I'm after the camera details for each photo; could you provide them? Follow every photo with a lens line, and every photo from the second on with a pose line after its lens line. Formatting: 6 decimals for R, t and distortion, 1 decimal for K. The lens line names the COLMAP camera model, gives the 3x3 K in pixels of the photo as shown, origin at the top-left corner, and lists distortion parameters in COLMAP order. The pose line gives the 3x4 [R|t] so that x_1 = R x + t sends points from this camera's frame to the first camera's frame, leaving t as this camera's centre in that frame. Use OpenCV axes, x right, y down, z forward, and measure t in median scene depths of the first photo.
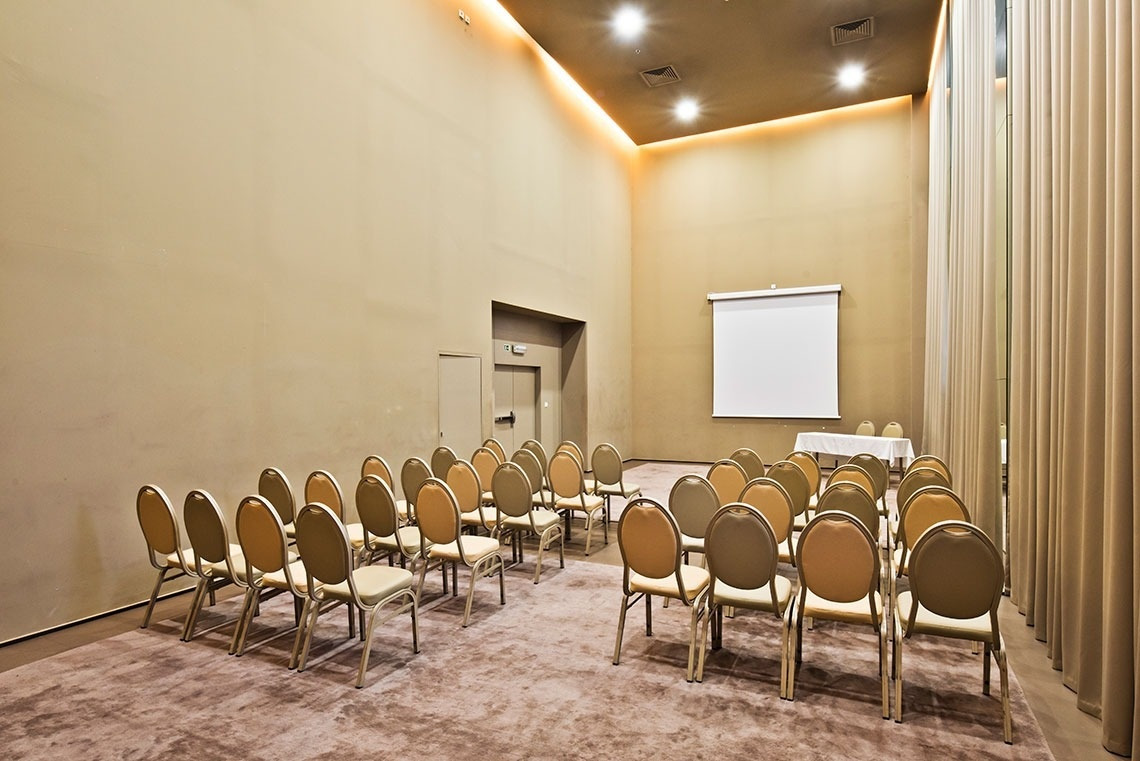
lens RADIAL K [[614.3, 0, 571.3], [0, 614.3, 394.4], [0, 0, 1]] dist [-0.000714, -0.000037]
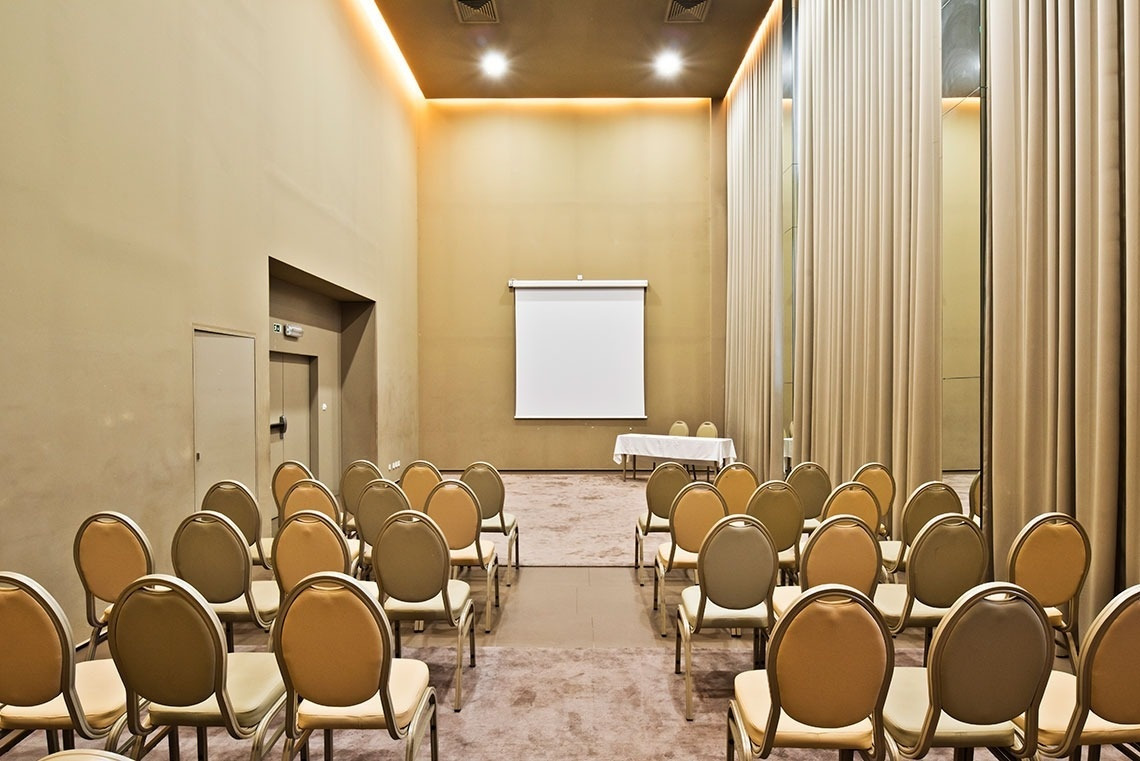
lens RADIAL K [[621.4, 0, 569.8], [0, 621.4, 386.1], [0, 0, 1]] dist [0.036767, -0.035831]
pose [[0.904084, 0.006752, 0.427302, -0.093262], [-0.002053, 0.999932, -0.011457, -0.000368], [-0.427350, 0.009480, 0.904036, 0.168784]]
